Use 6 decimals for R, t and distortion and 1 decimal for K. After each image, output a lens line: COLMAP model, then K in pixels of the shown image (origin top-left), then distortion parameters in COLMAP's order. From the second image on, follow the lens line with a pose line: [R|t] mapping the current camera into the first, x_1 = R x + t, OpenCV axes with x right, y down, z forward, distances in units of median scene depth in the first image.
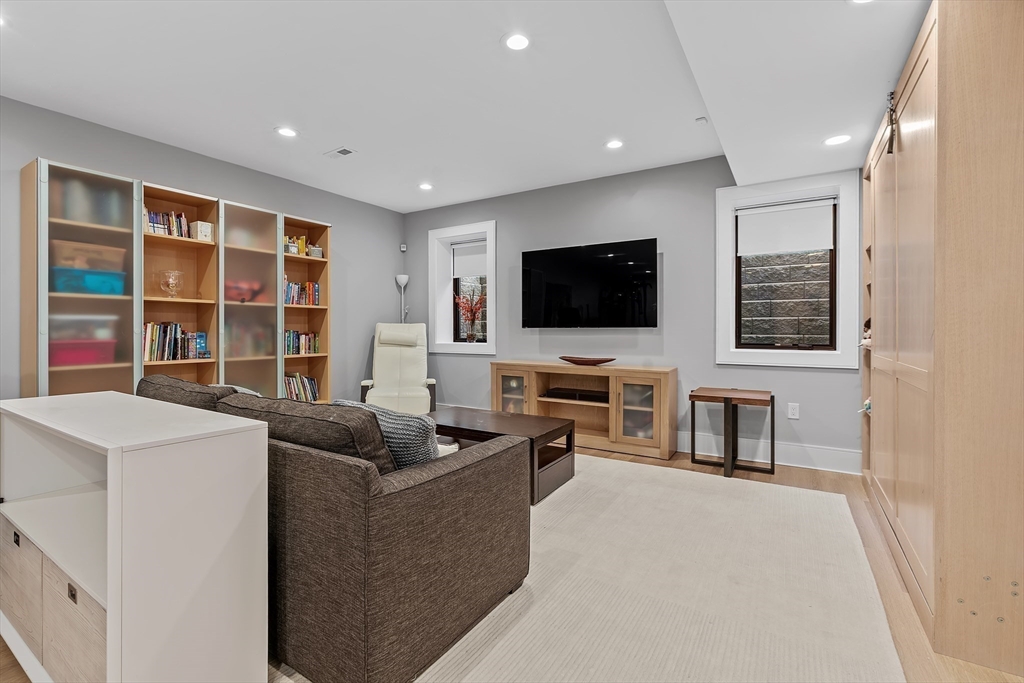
lens RADIAL K [[461.1, 0, 510.9], [0, 461.1, 330.9], [0, 0, 1]] dist [-0.000732, 0.000279]
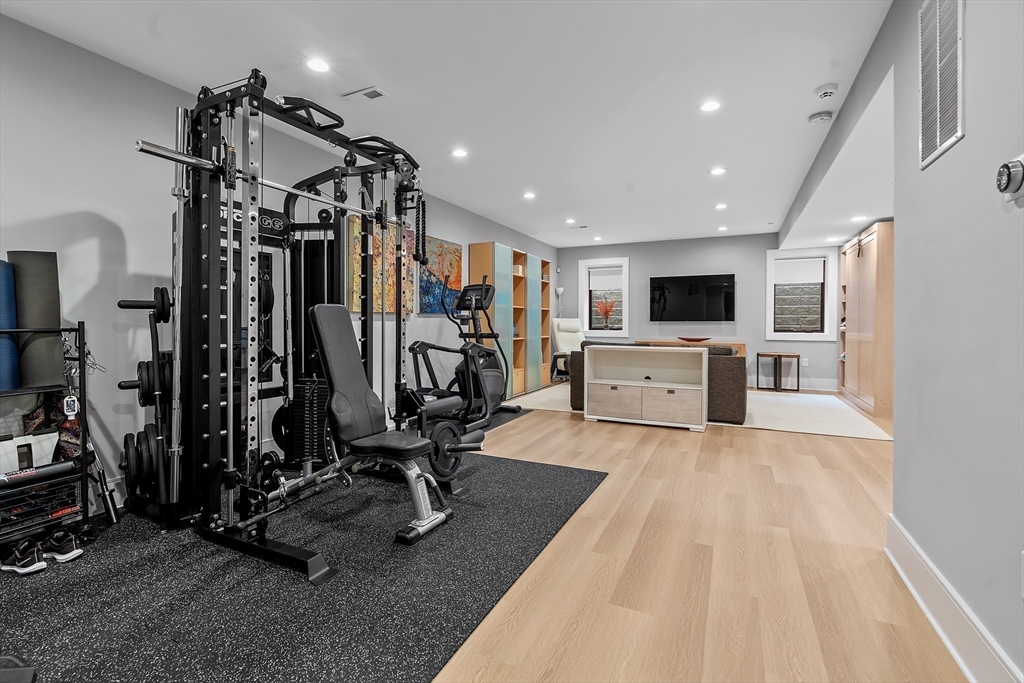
lens RADIAL K [[461.1, 0, 510.9], [0, 461.1, 330.9], [0, 0, 1]] dist [-0.000732, 0.000279]
pose [[0.993248, -0.000600, 0.116008, -0.842747], [-0.001380, 0.999855, 0.016982, 0.001008], [-0.116002, -0.017027, 0.993103, -0.800295]]
